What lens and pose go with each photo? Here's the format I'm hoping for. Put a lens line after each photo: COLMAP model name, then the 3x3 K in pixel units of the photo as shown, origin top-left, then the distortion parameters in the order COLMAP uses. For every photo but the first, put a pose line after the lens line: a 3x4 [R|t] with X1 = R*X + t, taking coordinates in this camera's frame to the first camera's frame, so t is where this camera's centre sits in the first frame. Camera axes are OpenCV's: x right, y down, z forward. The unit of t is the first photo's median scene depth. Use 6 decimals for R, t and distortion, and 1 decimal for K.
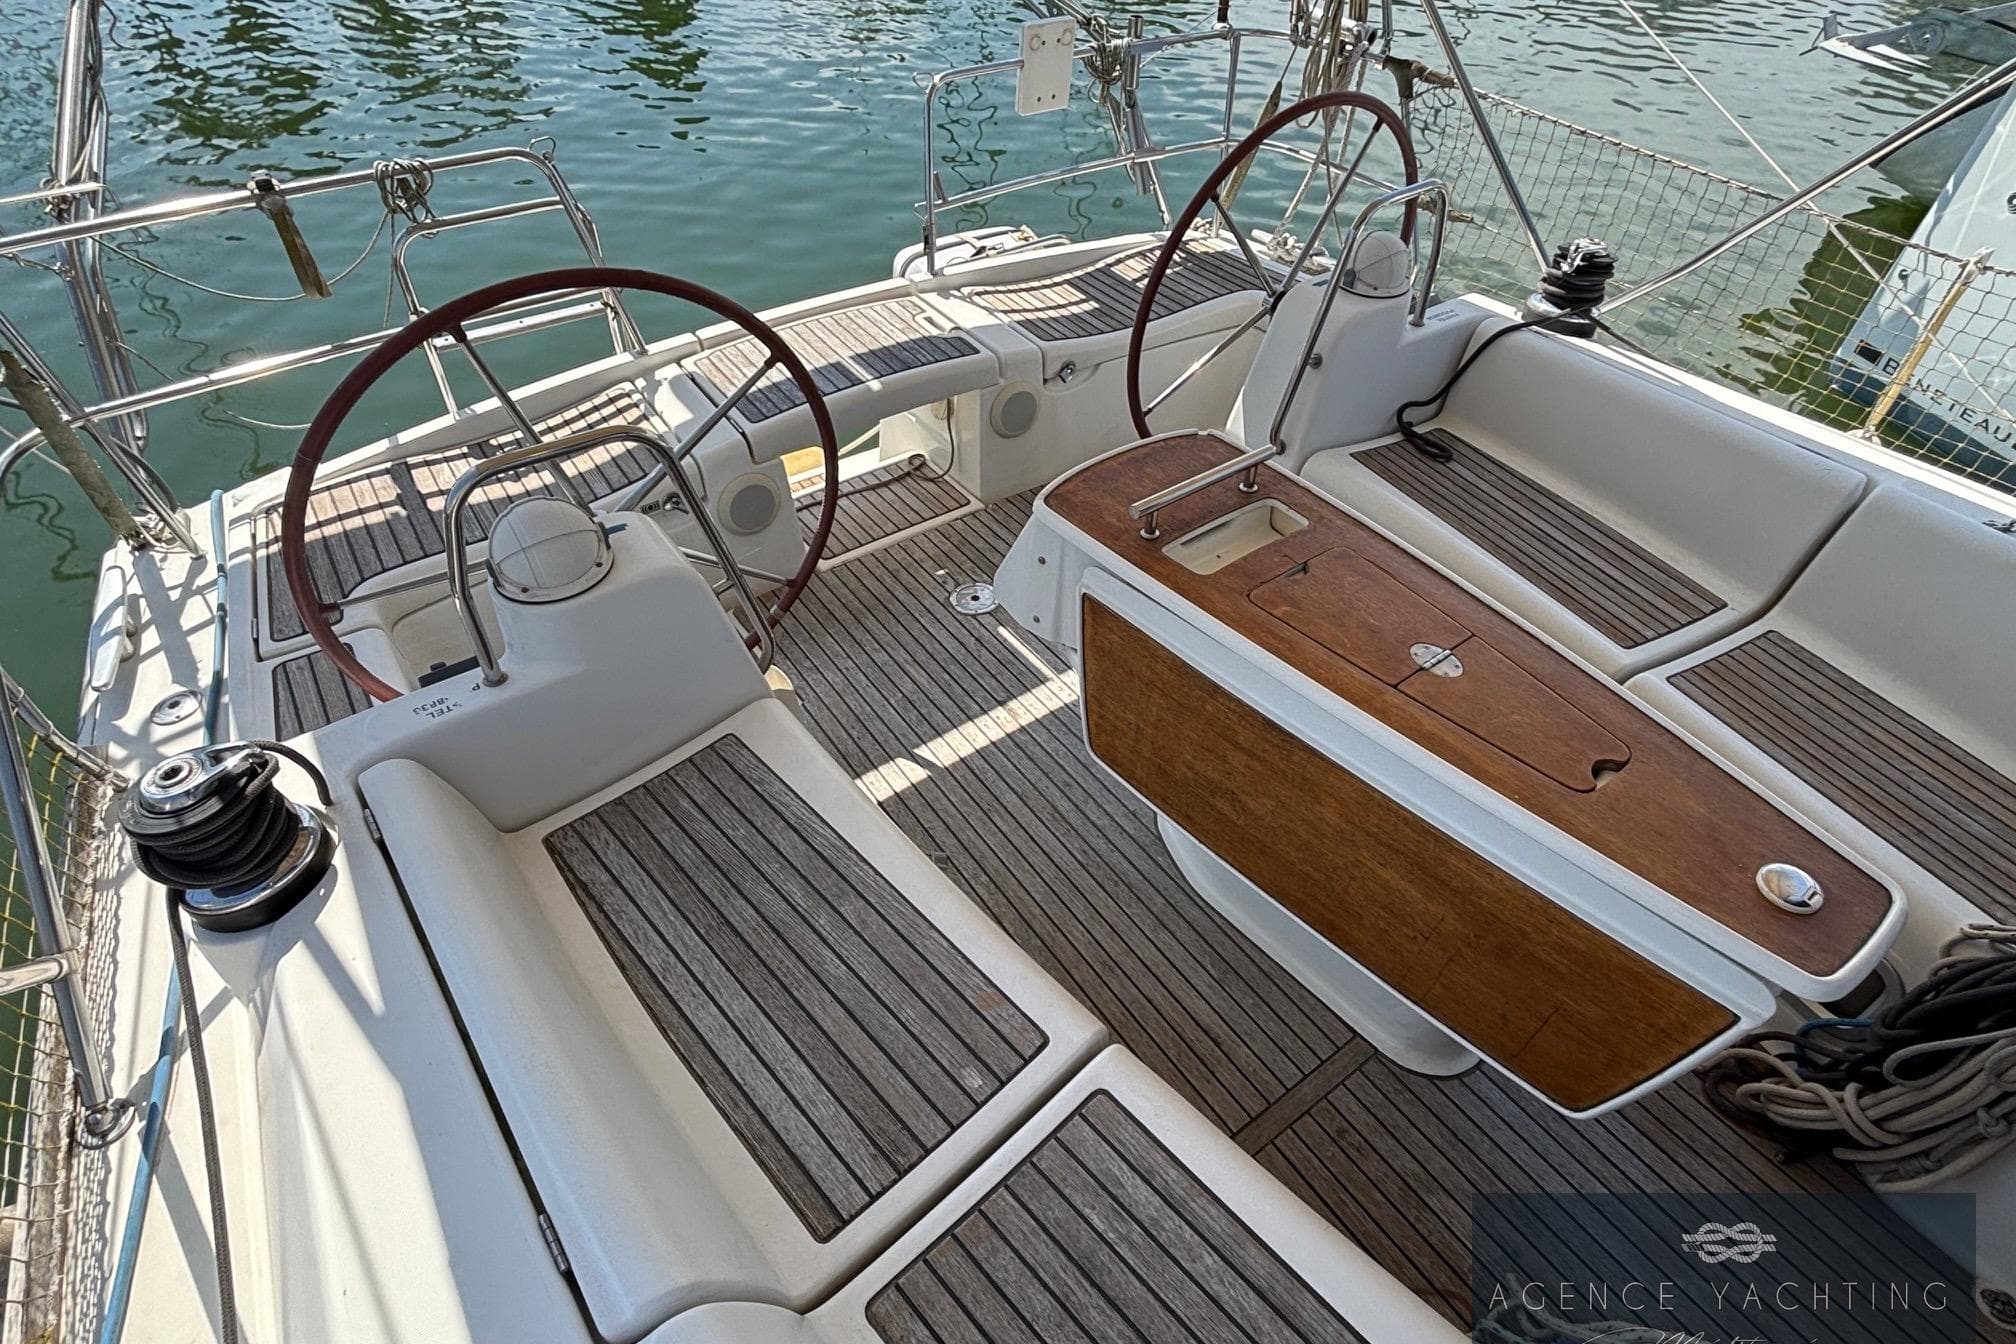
lens RADIAL K [[1010.0, 0, 1004.1], [0, 1010.0, 663.5], [0, 0, 1]] dist [-0.003822, -0.002924]
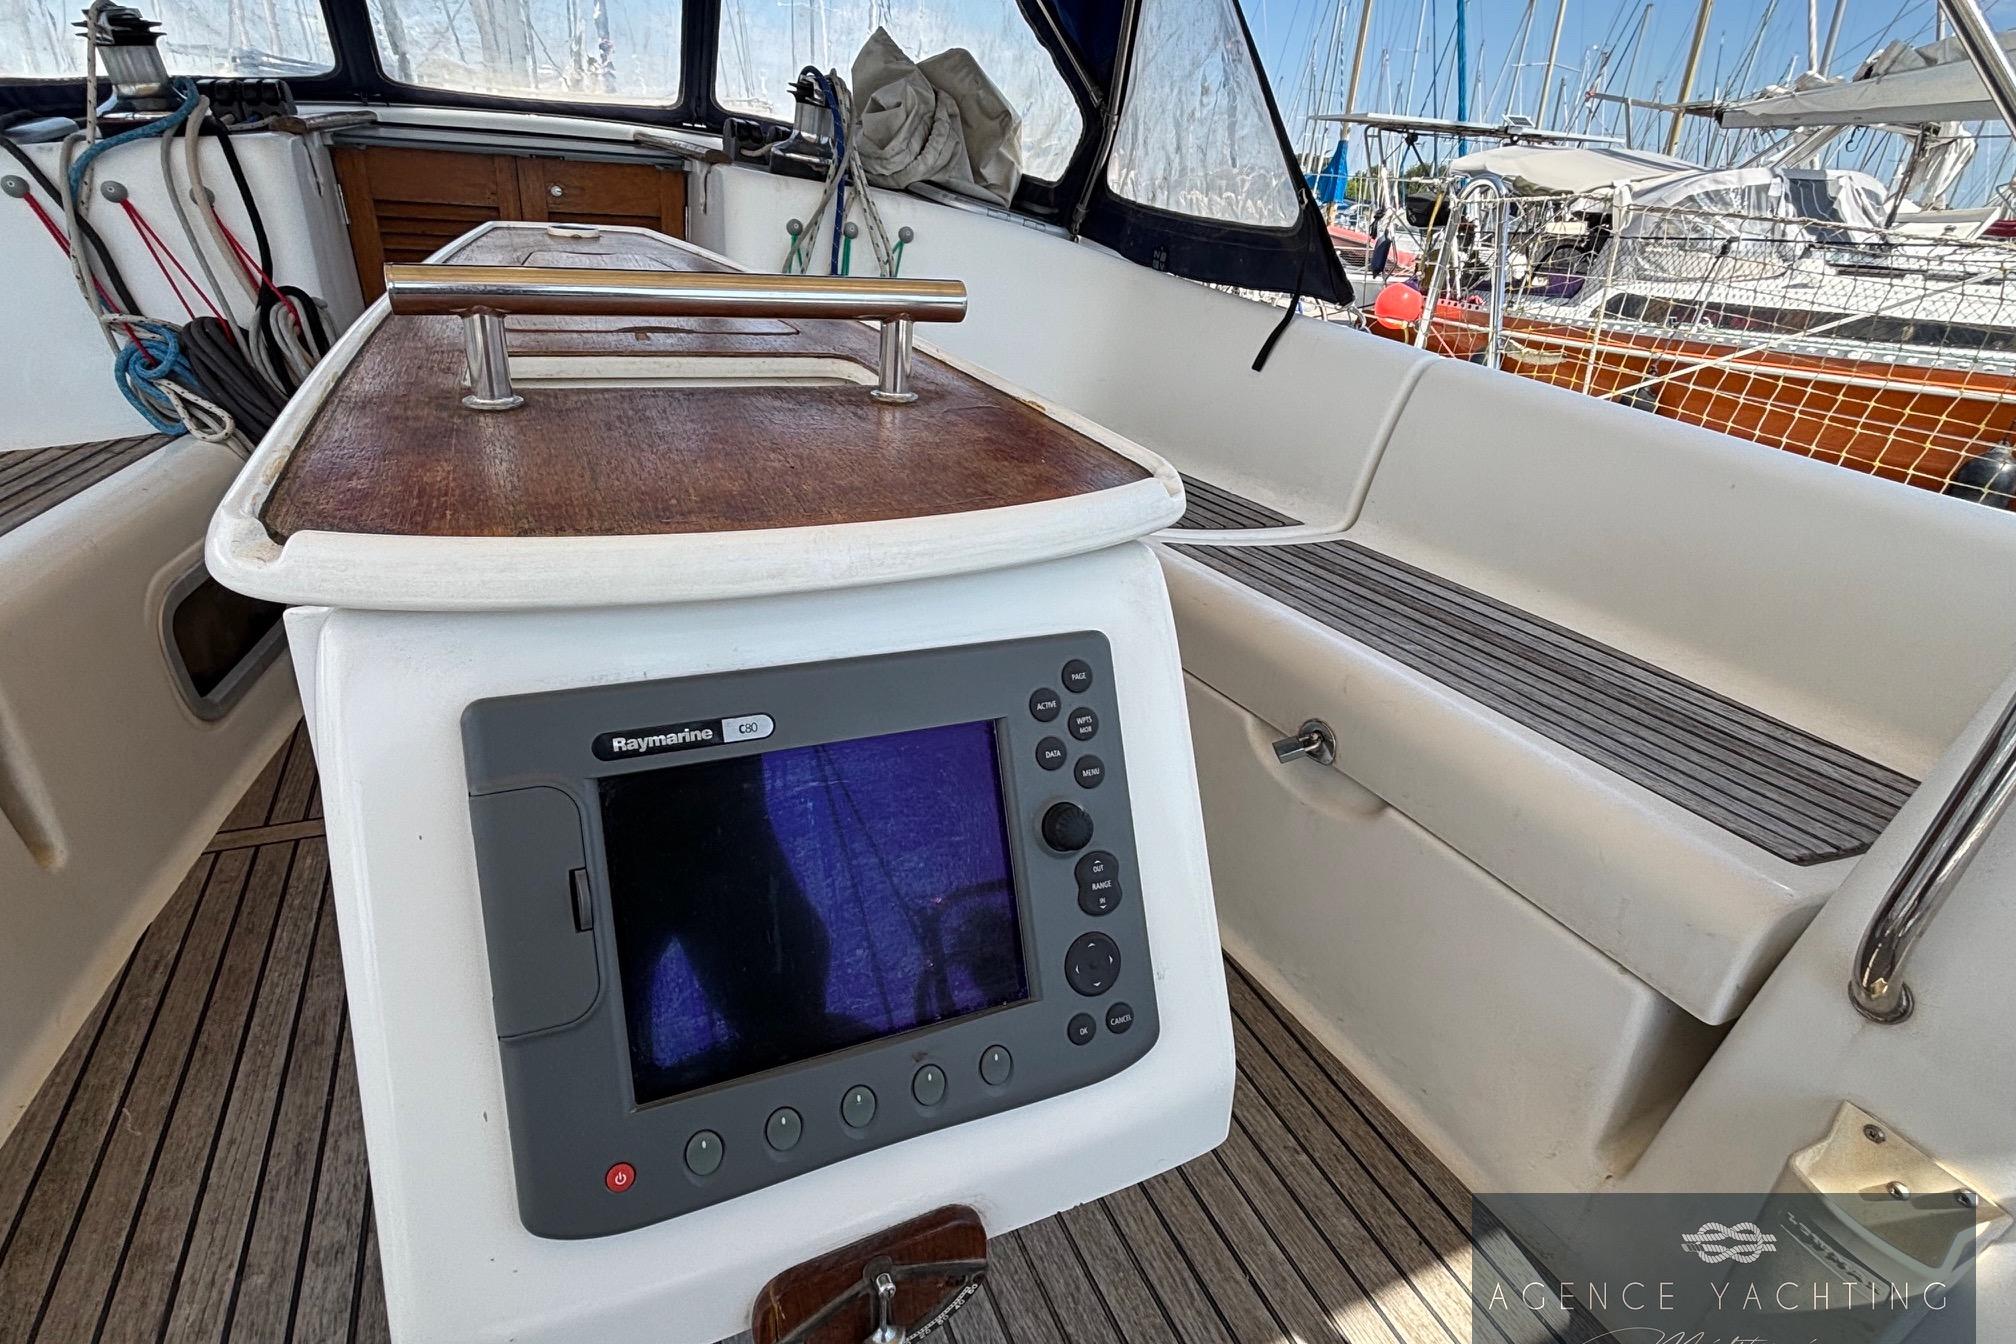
lens RADIAL K [[1018.7, 0, 996.3], [0, 1018.7, 652.5], [0, 0, 1]] dist [0.000512, 0.000207]
pose [[-0.977962, -0.153153, 0.141893, 0.026466], [0.074770, 0.377633, 0.922932, -0.303611], [-0.194933, 0.913202, -0.357859, 0.820427]]
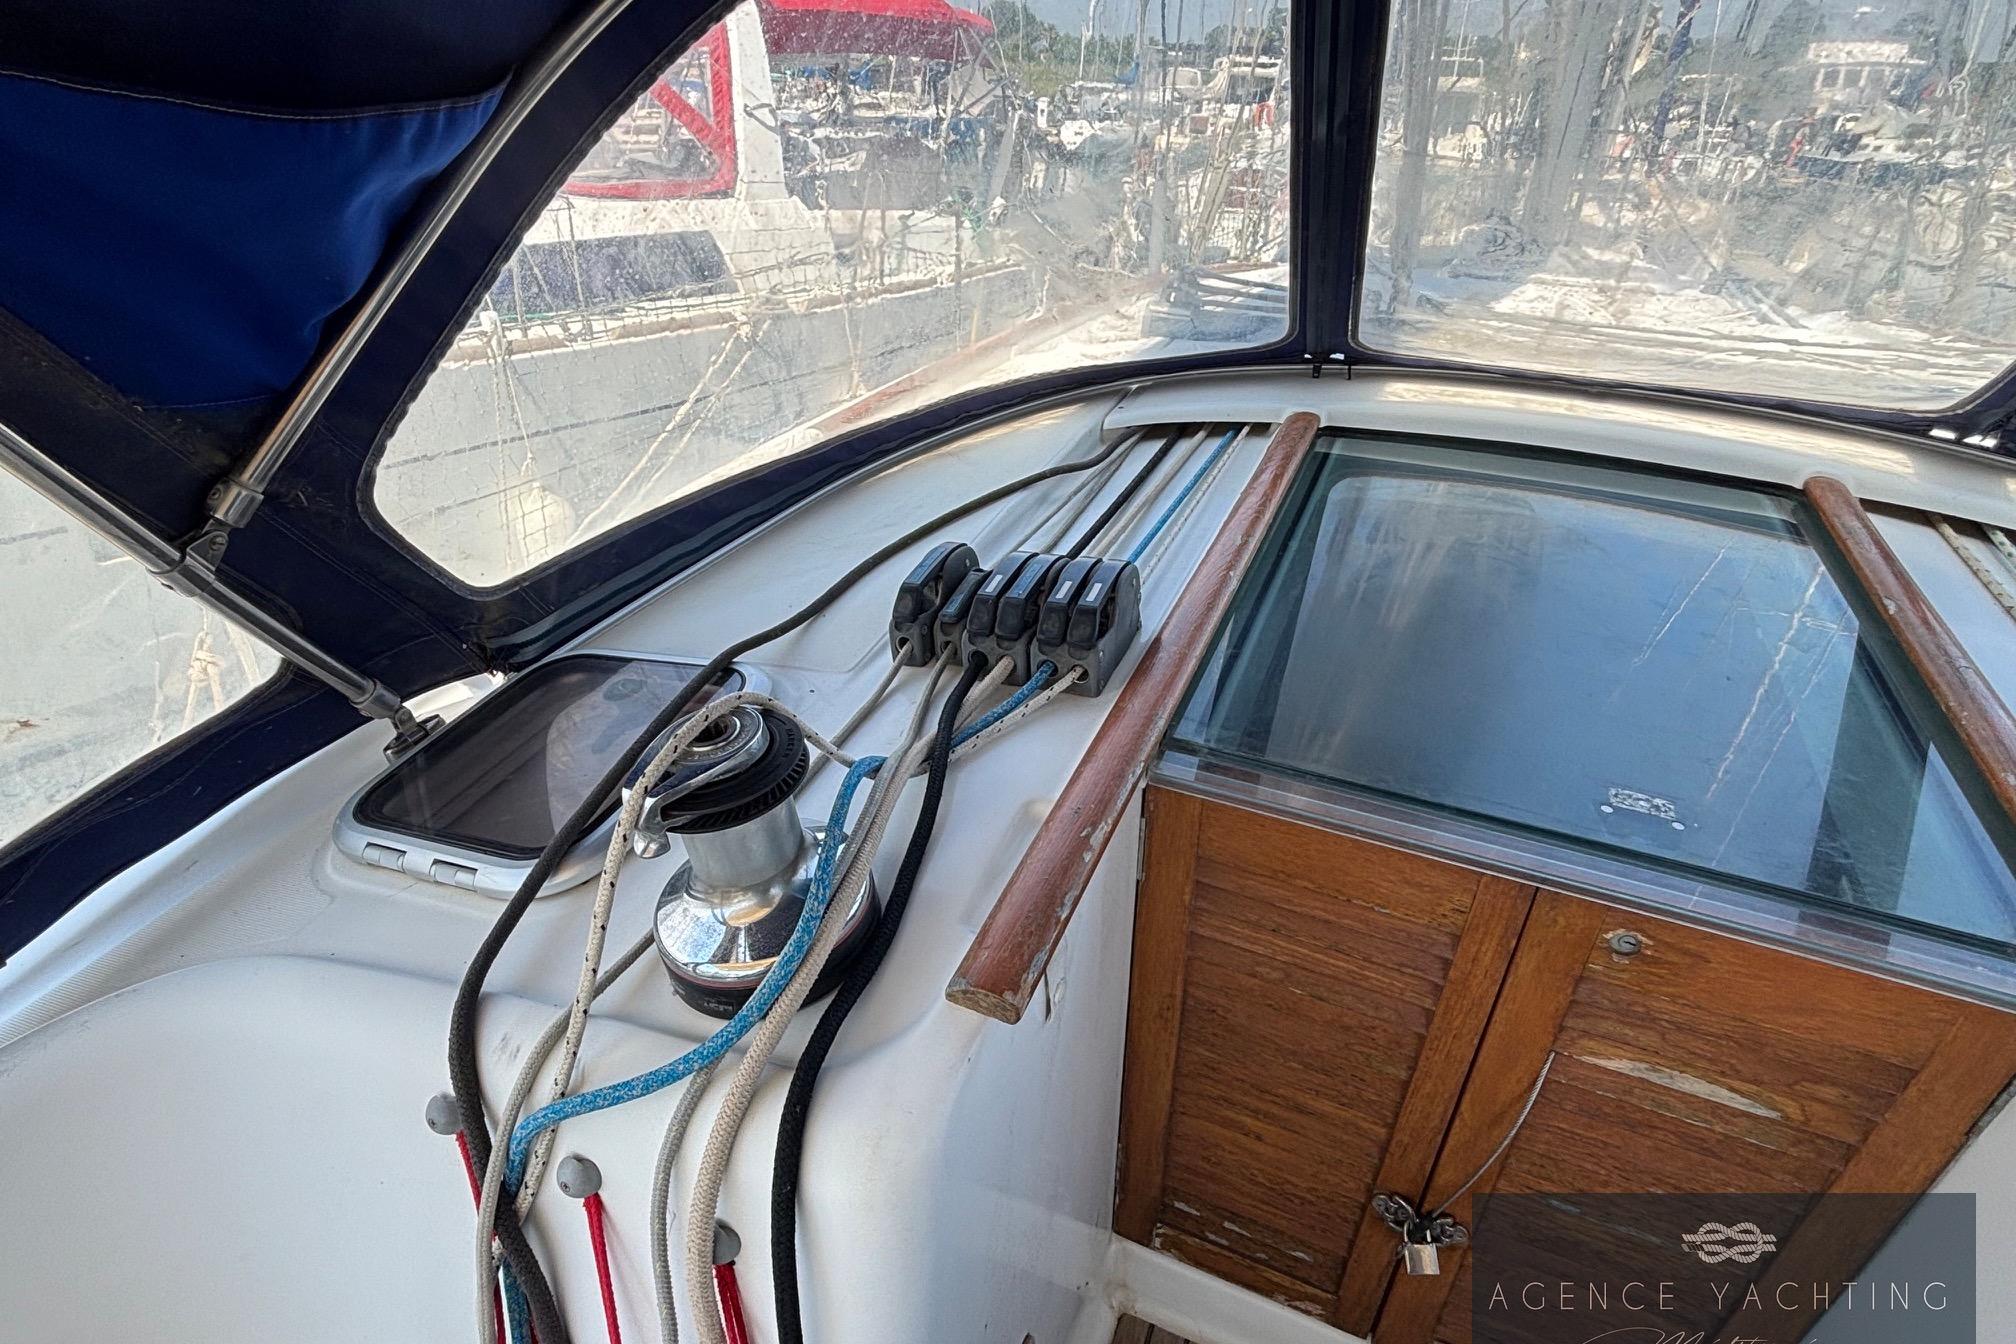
lens RADIAL K [[1018.7, 0, 1018.5], [0, 1018.7, 657.8], [0, 0, 1]] dist [0.000512, 0.000207]
pose [[-0.538357, -0.447639, 0.713997, 0.476286], [0.562875, 0.439543, 0.699981, -0.067318], [-0.627171, 0.778730, 0.015333, 0.282104]]
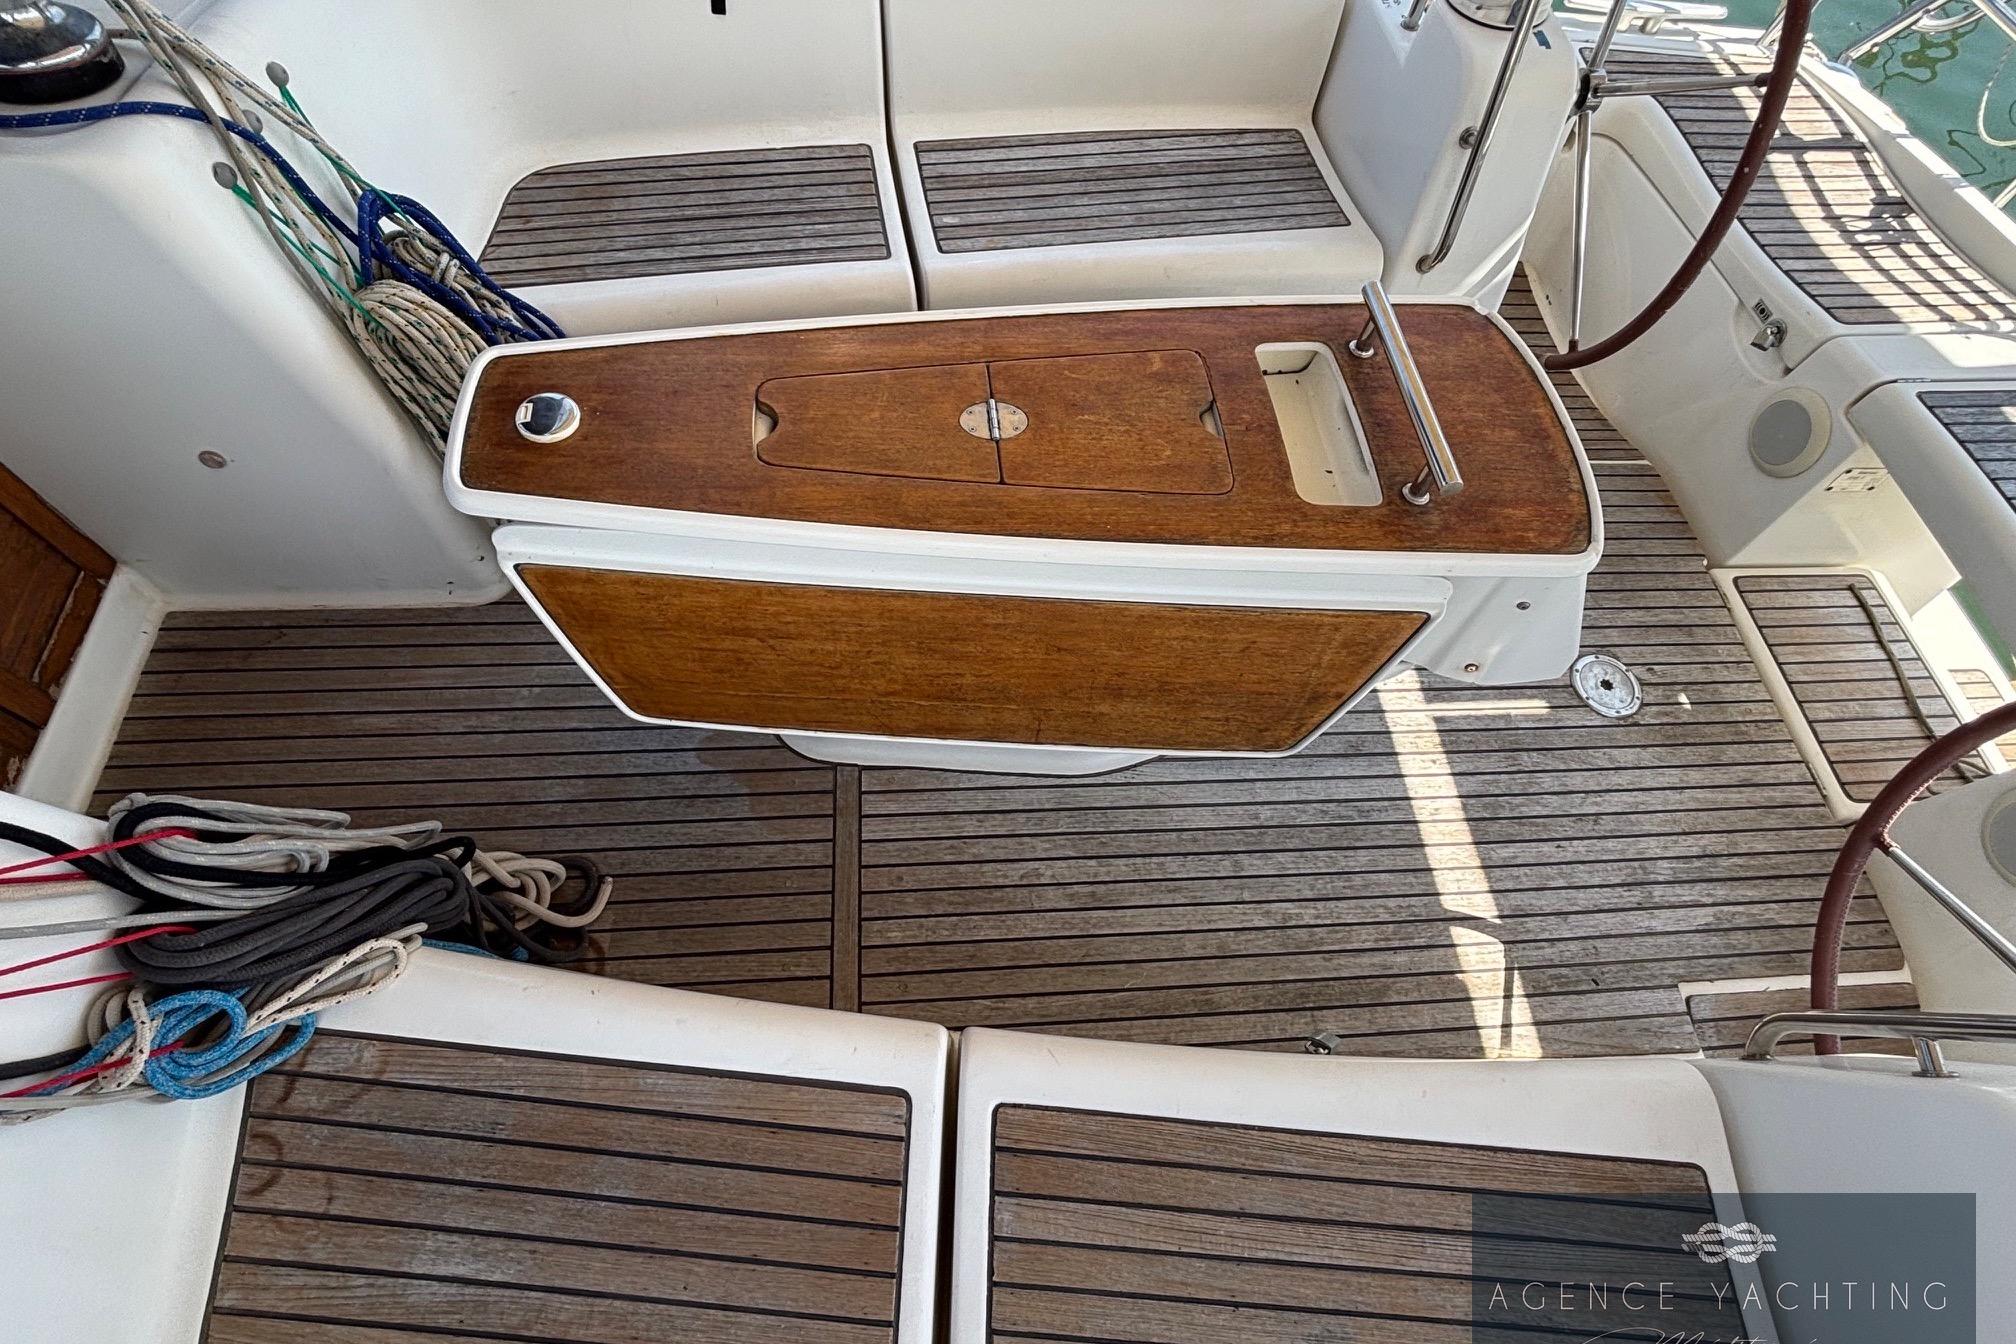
lens RADIAL K [[1010.0, 0, 1004.8], [0, 1010.0, 665.9], [0, 0, 1]] dist [-0.003822, -0.002924]
pose [[-0.508849, 0.721728, -0.469235, 0.541983], [-0.647652, 0.038134, 0.760982, -0.351173], [0.567116, 0.691125, 0.448024, 0.452301]]
